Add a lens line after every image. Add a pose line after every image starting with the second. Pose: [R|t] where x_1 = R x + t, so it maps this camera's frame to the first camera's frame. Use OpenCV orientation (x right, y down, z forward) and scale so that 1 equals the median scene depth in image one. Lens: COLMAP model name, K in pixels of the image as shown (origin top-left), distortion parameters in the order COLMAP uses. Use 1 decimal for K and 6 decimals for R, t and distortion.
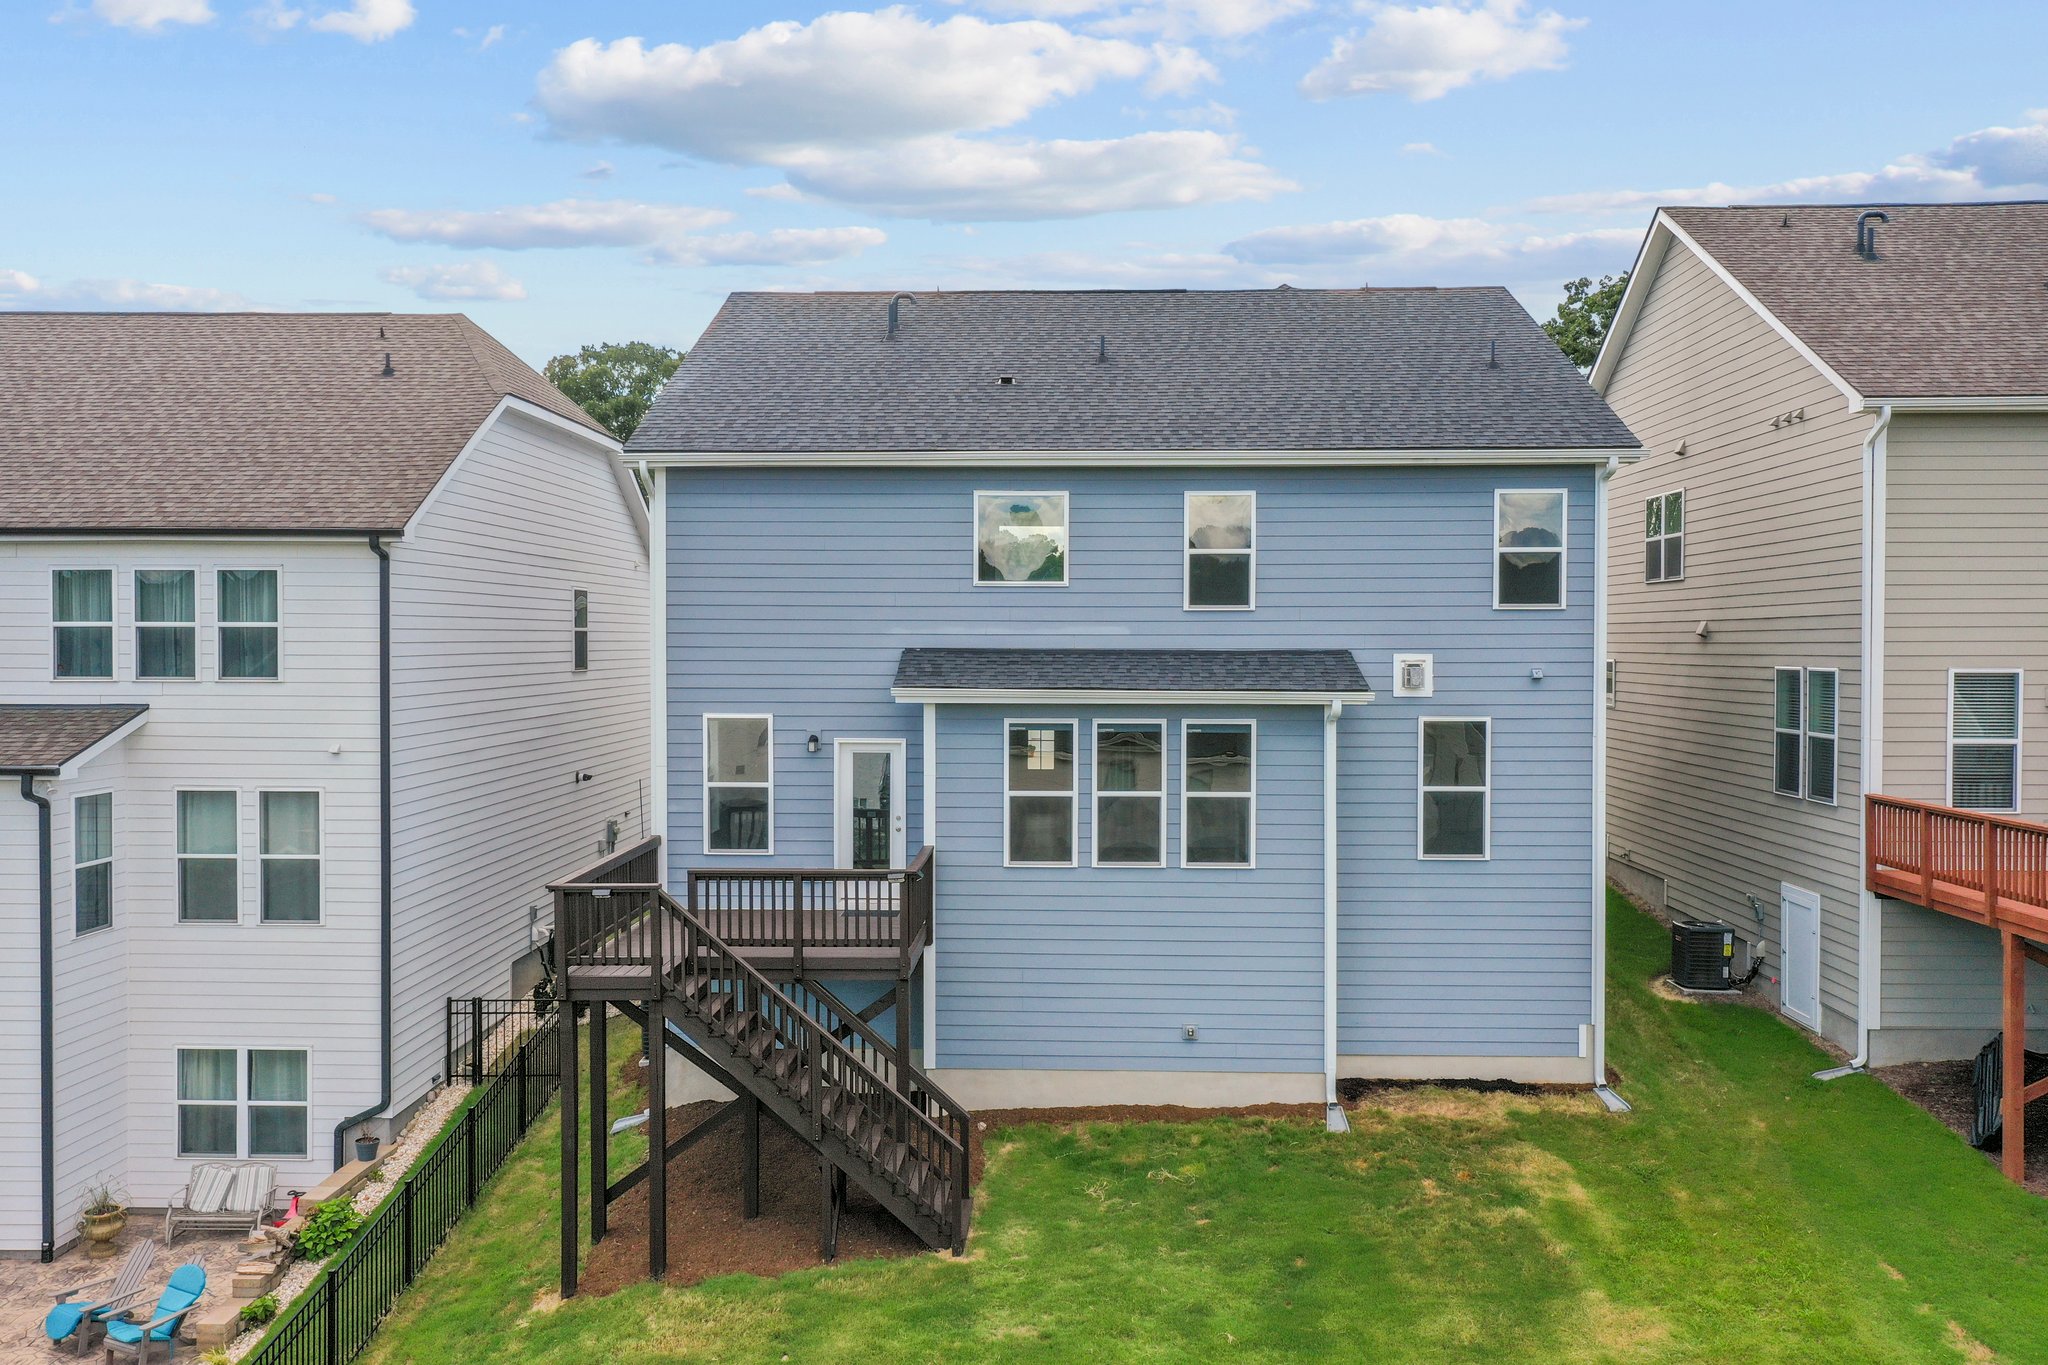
lens RADIAL K [[1650.4, 0, 1024.0], [0, 1650.4, 682.5], [0, 0, 1]] dist [0.019953, 0.002031]
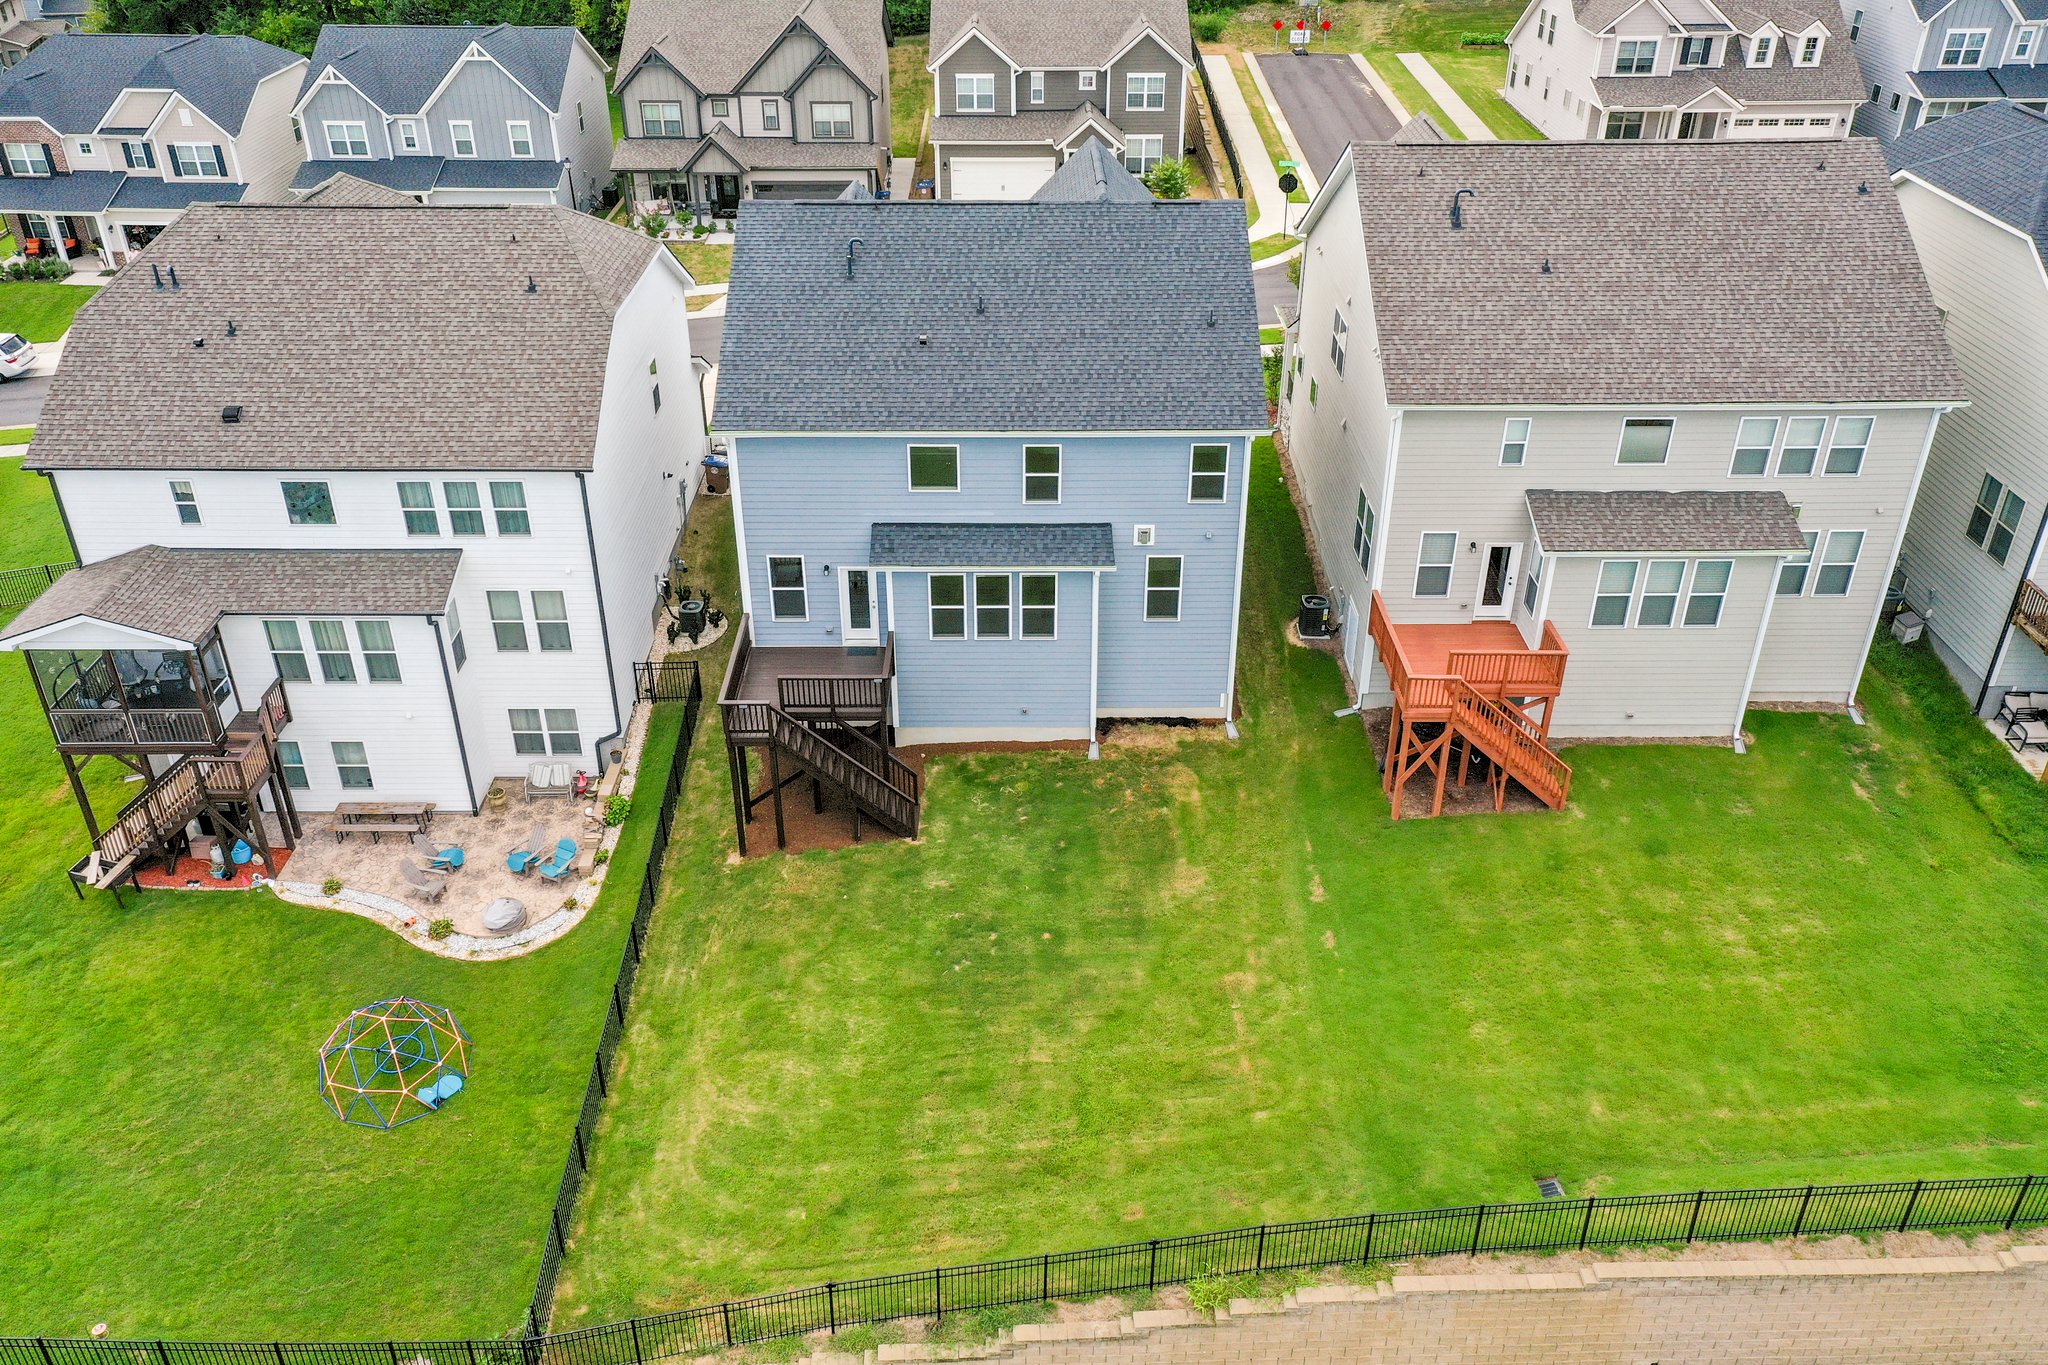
lens RADIAL K [[1639.0, 0, 1024.0], [0, 1639.0, 682.5], [0, 0, 1]] dist [0.026119, -0.001694]
pose [[0.999368, -0.019768, 0.029541, 0.041198], [0.002602, 0.869553, 0.493833, -0.809722], [-0.035450, -0.493444, 0.869055, -0.728561]]
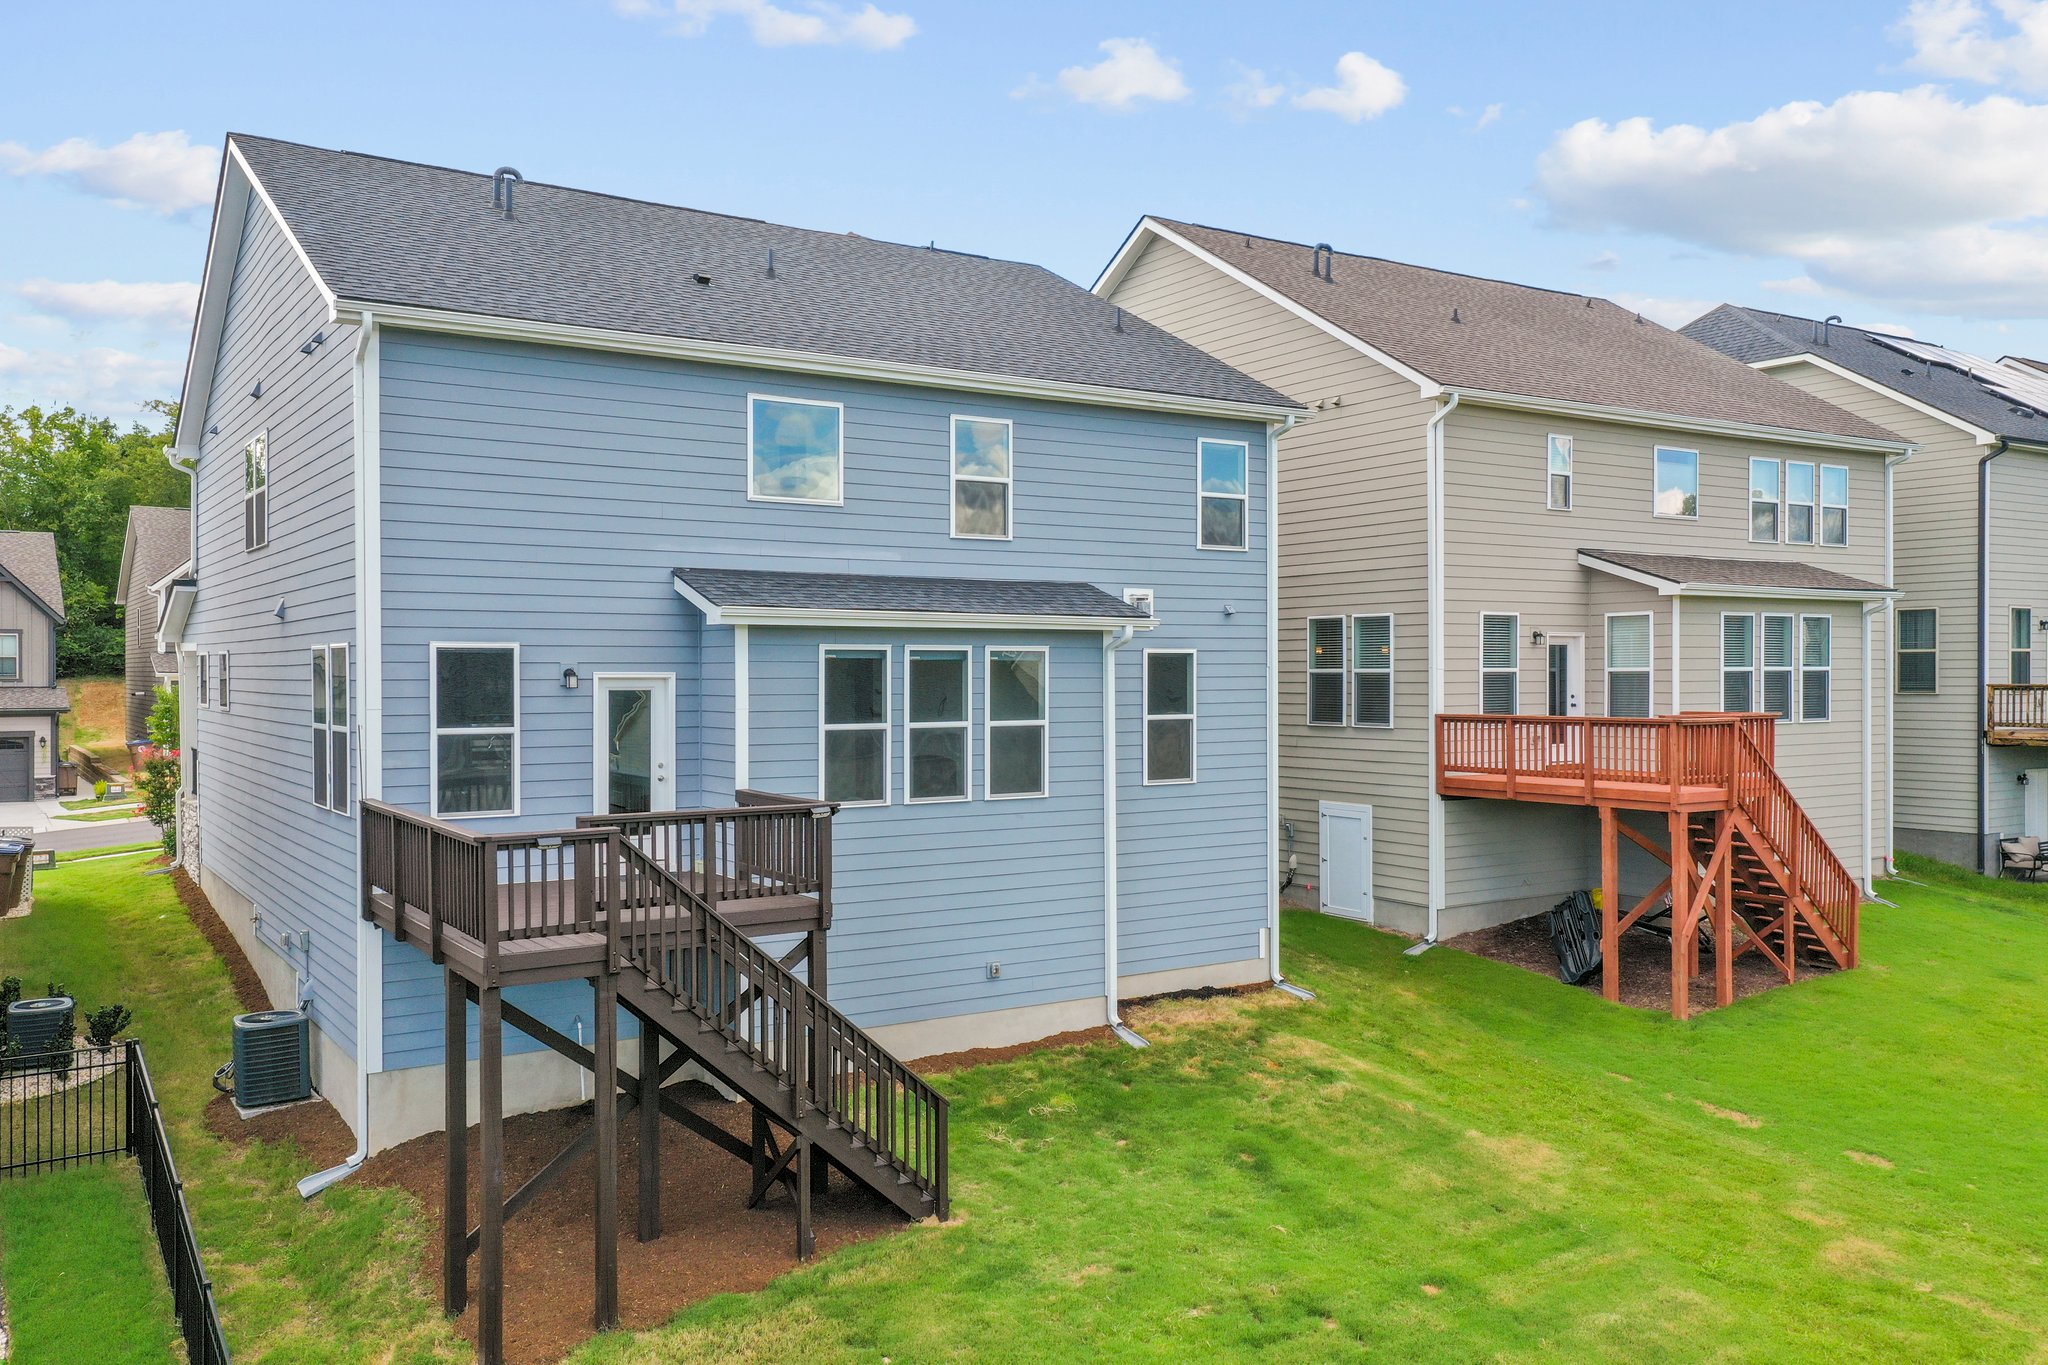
lens RADIAL K [[1639.0, 0, 1024.0], [0, 1639.0, 682.5], [0, 0, 1]] dist [0.026119, -0.001694]
pose [[0.816378, -0.006766, 0.577478, -0.437995], [0.017536, 0.999761, -0.013077, 0.056185], [-0.577251, 0.020802, 0.816302, 0.202264]]
